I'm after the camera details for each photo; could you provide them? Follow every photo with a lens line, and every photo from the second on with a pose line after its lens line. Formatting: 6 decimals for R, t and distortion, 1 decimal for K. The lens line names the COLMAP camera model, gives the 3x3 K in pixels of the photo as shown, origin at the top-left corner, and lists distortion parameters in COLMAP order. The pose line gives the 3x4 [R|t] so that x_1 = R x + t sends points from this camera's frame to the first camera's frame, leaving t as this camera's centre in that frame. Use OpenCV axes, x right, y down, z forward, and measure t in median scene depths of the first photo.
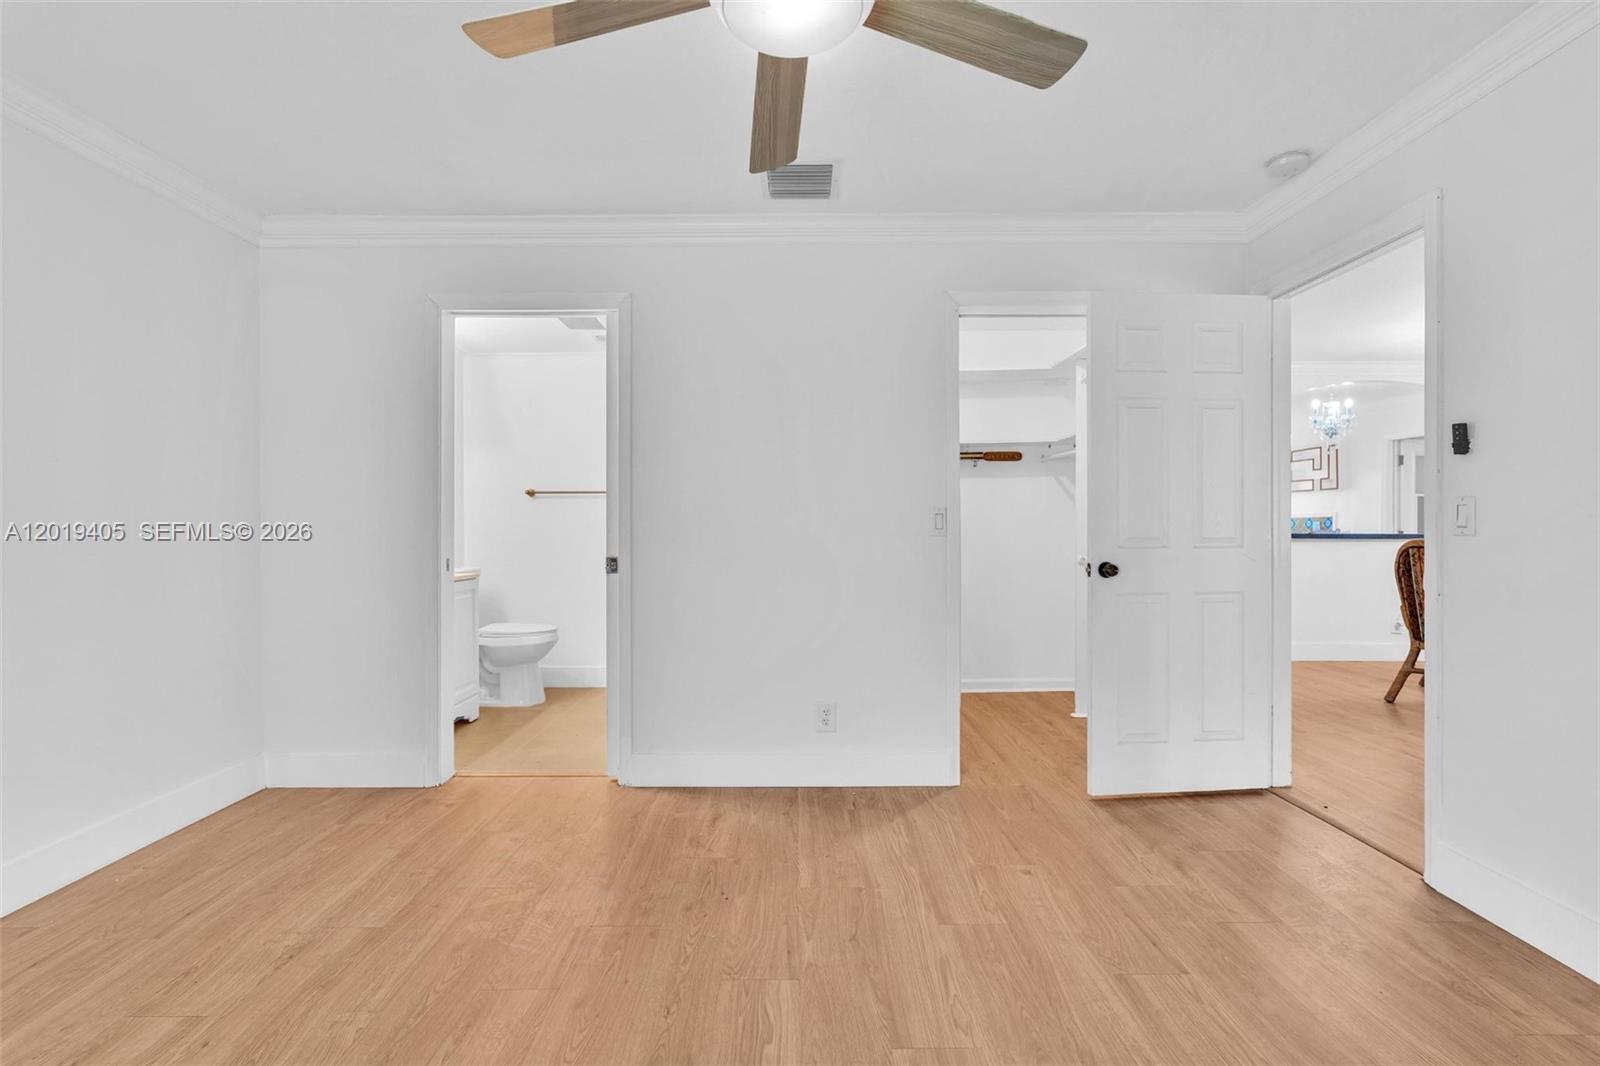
lens RADIAL K [[715.0, 0, 801.4], [0, 715.0, 518.7], [0, 0, 1]] dist [-0.003146, 0.000068]
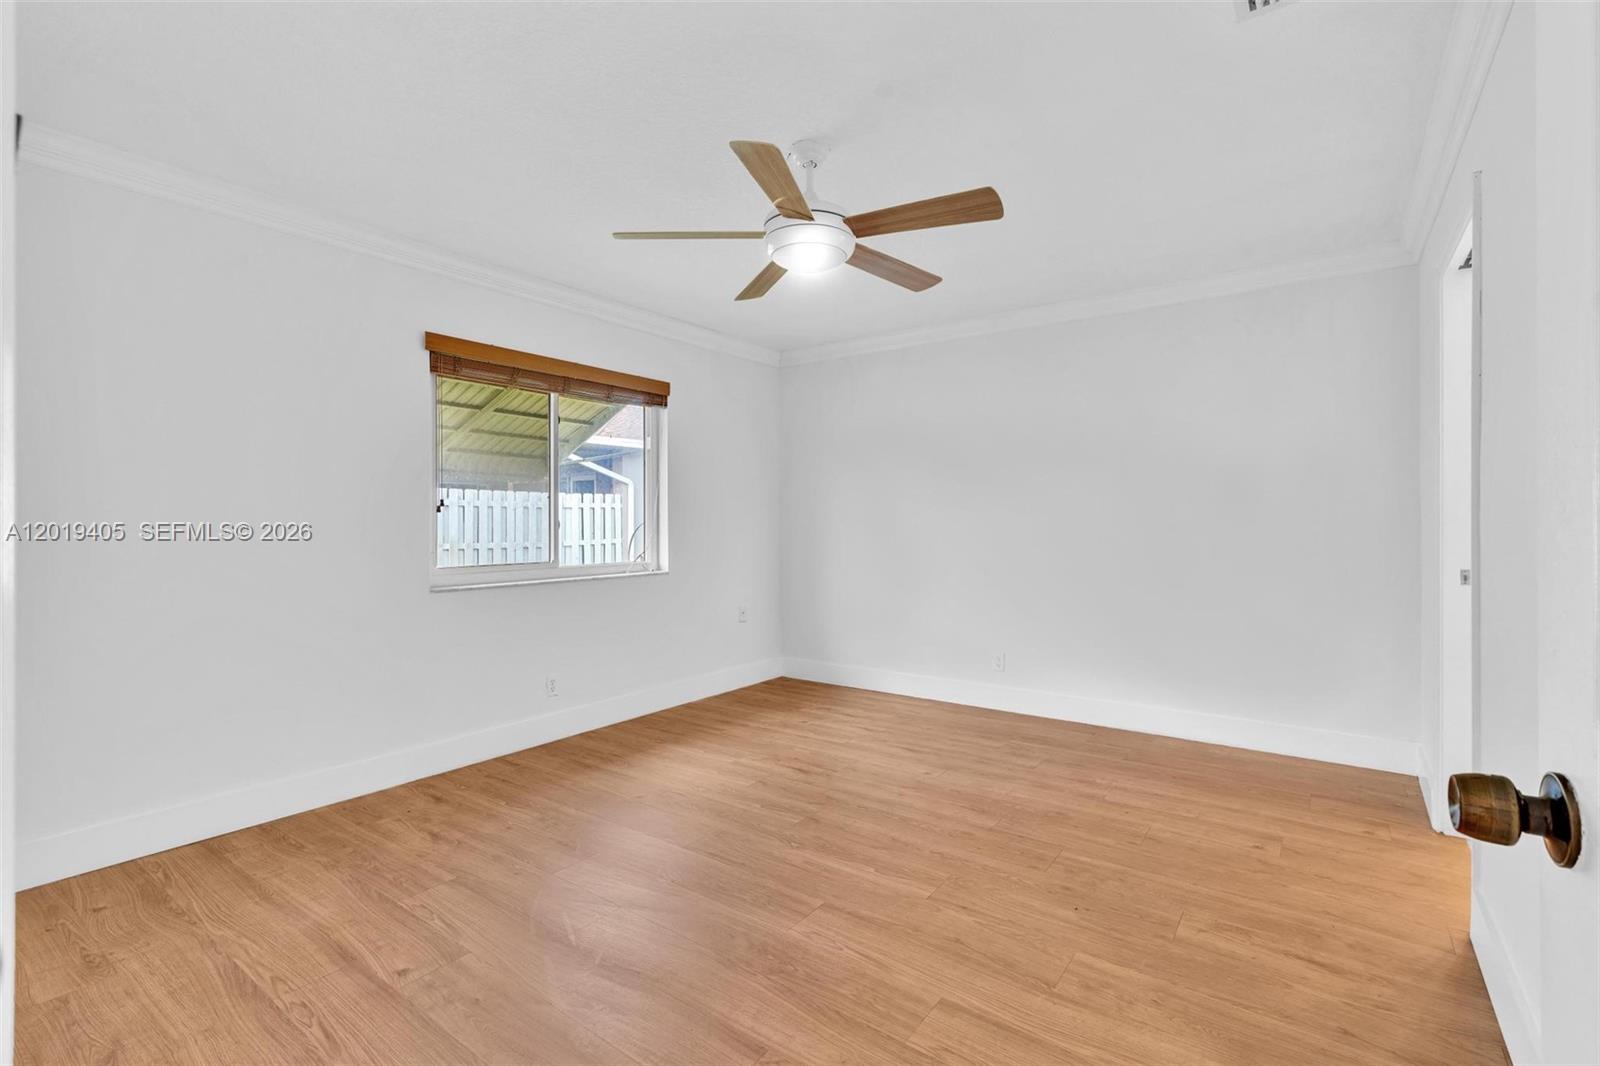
lens RADIAL K [[721.2, 0, 796.9], [0, 721.2, 527.9], [0, 0, 1]] dist [-0.003692, 0.001270]
pose [[-0.601654, 0.010519, -0.798688, 0.735795], [0.011999, 0.999919, 0.004130, -0.006503], [0.798667, -0.007099, -0.601732, 1.030674]]
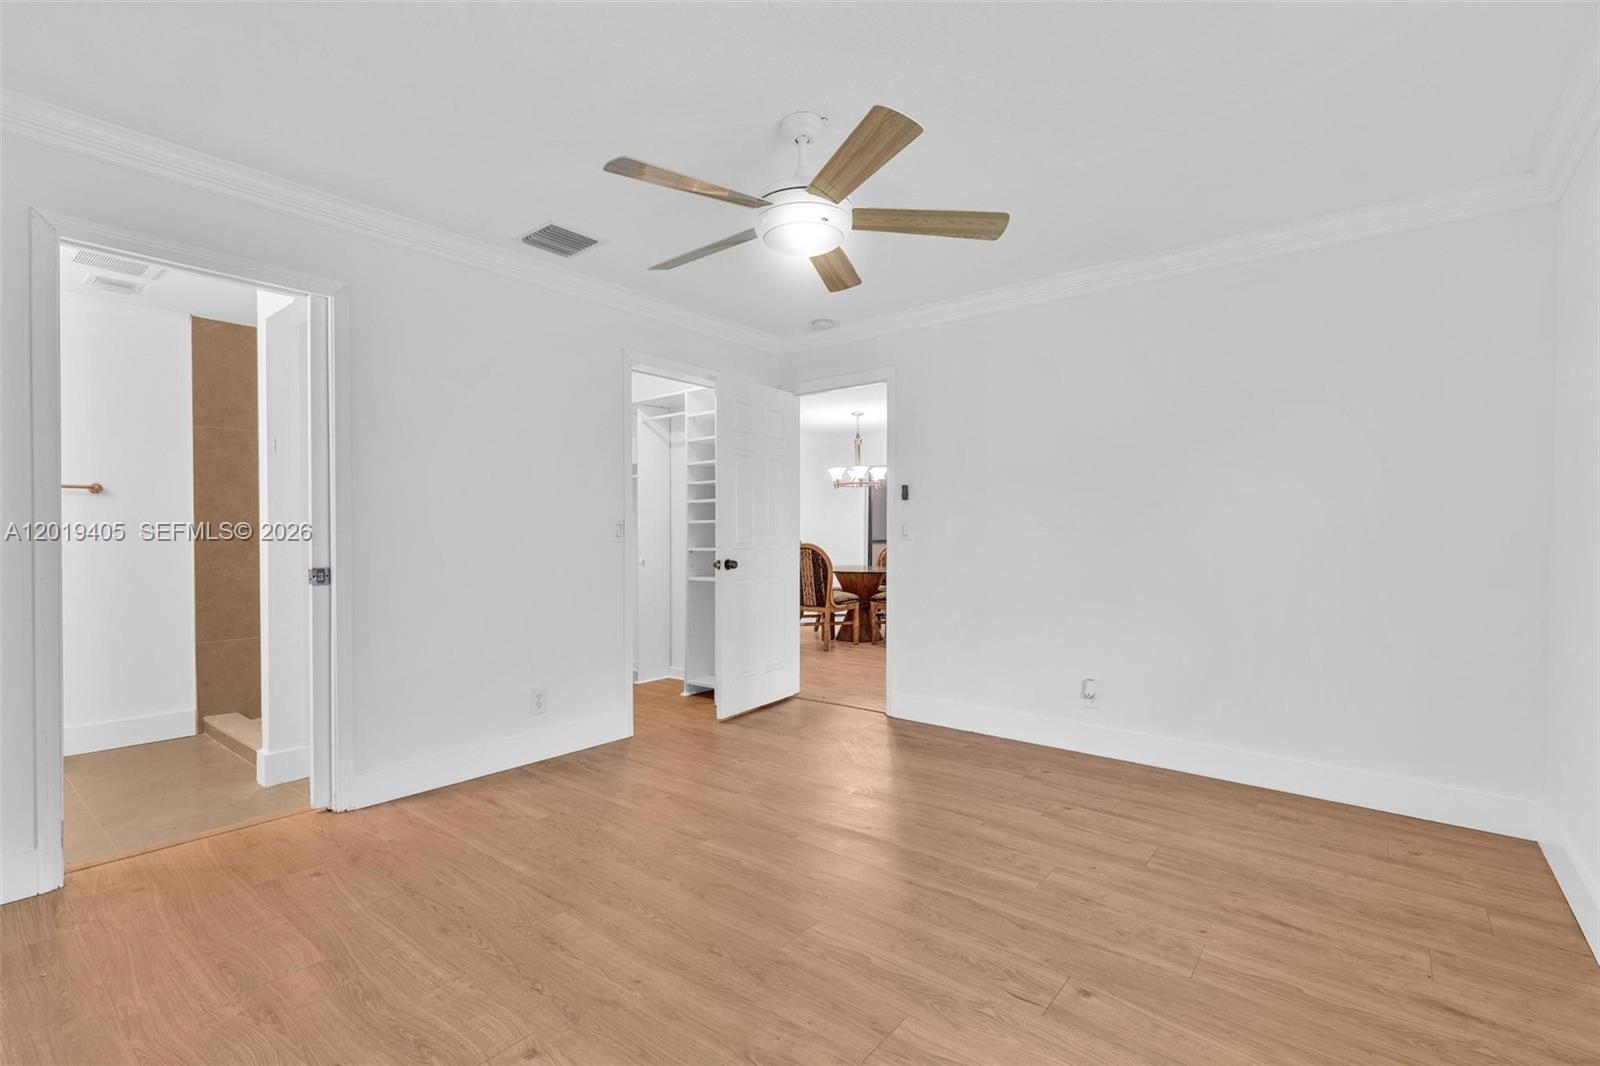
lens RADIAL K [[721.2, 0, 796.9], [0, 721.2, 527.9], [0, 0, 1]] dist [-0.003692, 0.001270]
pose [[0.634802, 0.009689, 0.772614, -0.687285], [-0.010664, 0.999936, -0.003778, 0.000559], [-0.772602, -0.005841, 0.634864, -0.058669]]
